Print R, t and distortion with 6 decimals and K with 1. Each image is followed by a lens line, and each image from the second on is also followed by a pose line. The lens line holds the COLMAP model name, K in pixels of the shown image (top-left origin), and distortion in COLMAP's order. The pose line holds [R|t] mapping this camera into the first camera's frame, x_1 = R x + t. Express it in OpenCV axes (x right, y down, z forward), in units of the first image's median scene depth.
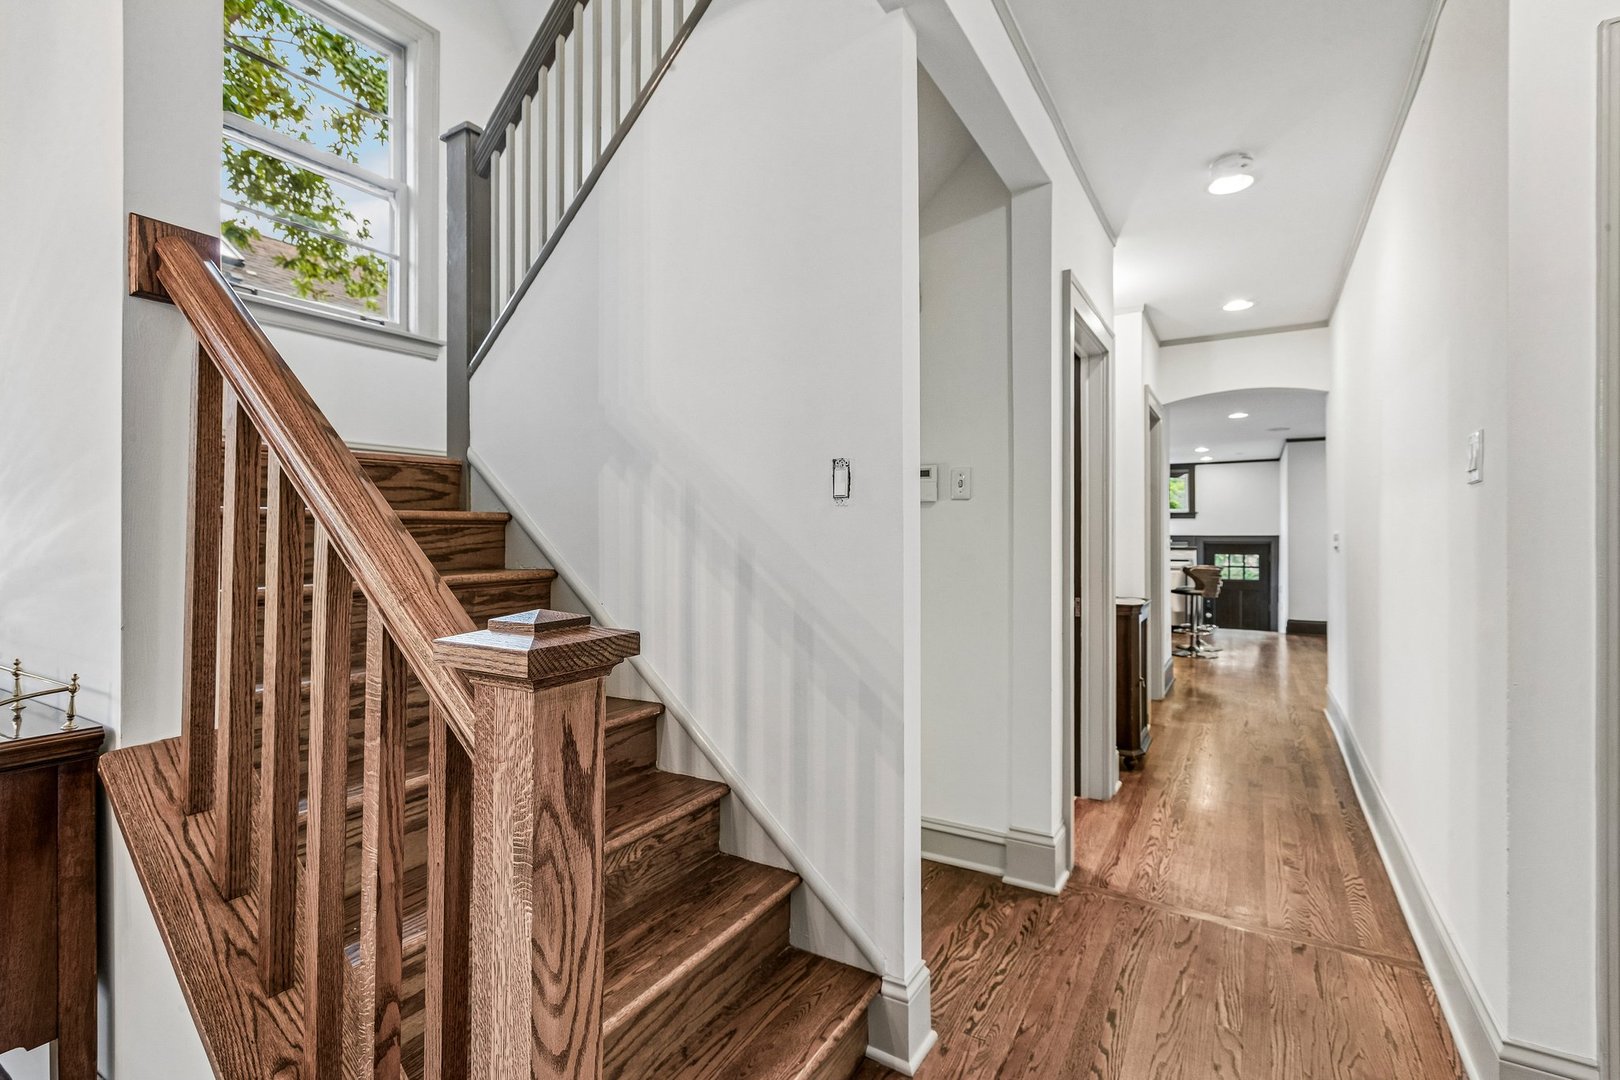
lens RADIAL K [[724.2, 0, 810.0], [0, 724.2, 540.0], [0, 0, 1]] dist [0.001780, -0.000144]
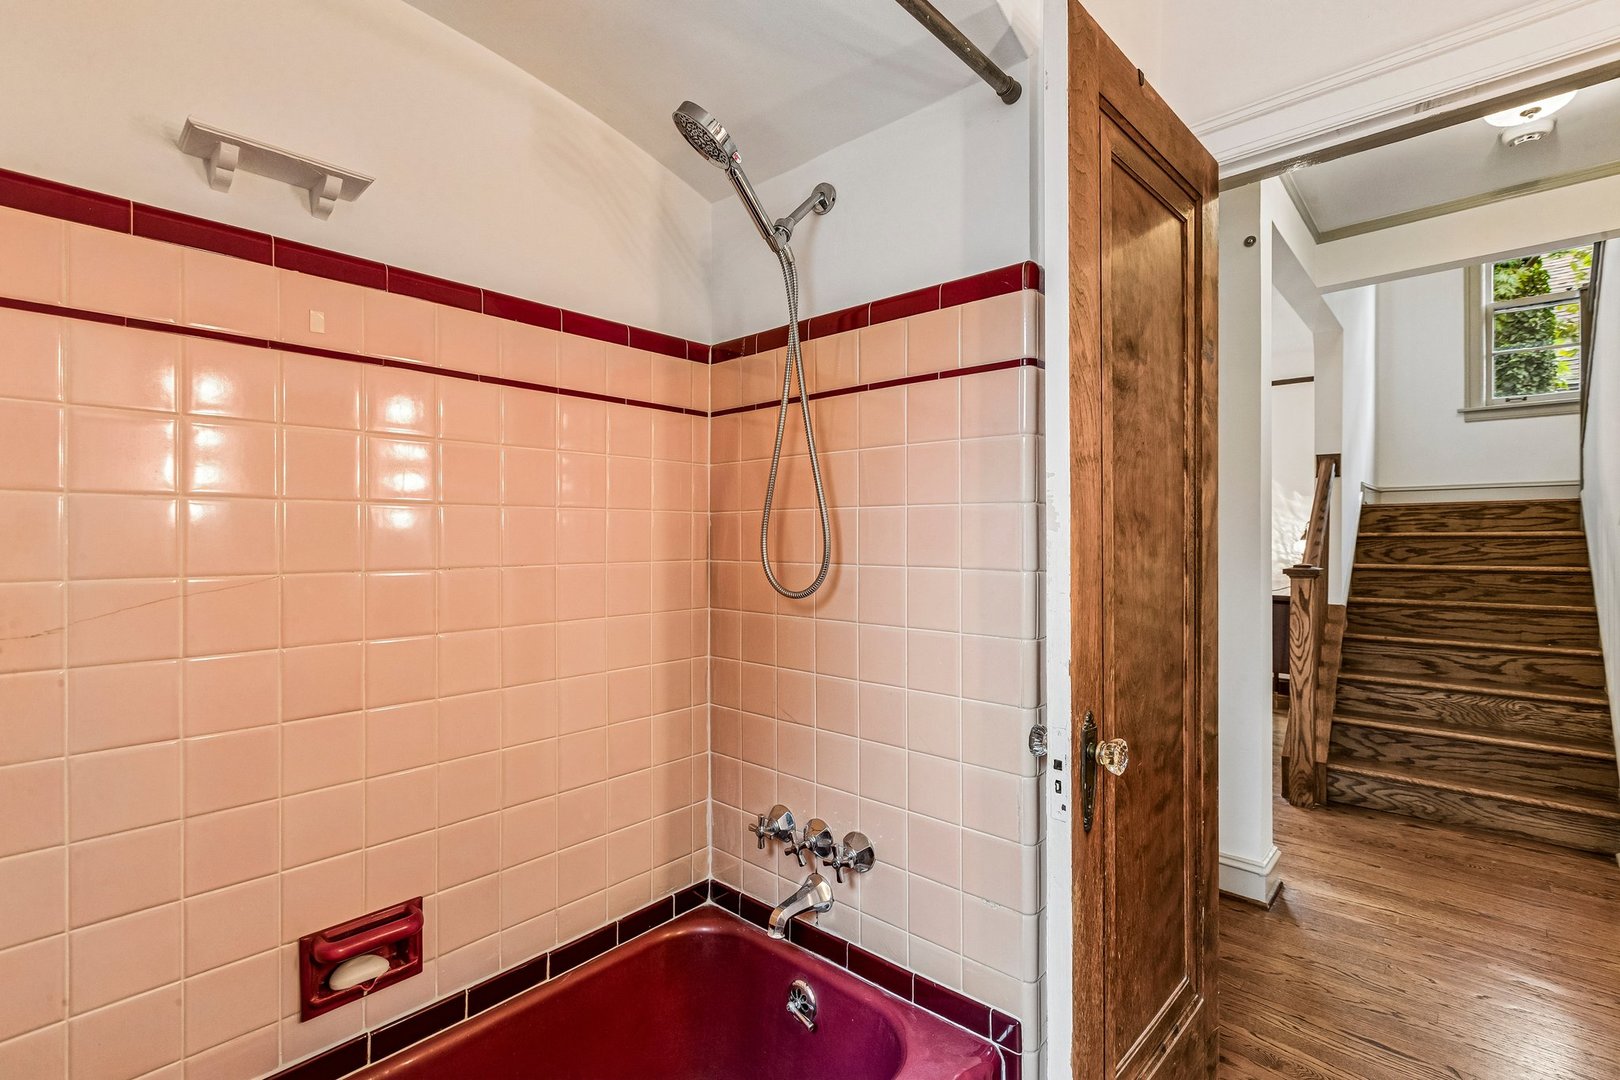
lens RADIAL K [[724.2, 0, 810.0], [0, 724.2, 540.0], [0, 0, 1]] dist [0.001780, -0.000144]
pose [[-0.185026, 0.003601, -0.982727, 1.888175], [-0.003460, 0.999985, 0.004316, -0.025761], [0.982728, 0.004199, -0.185010, -0.490702]]
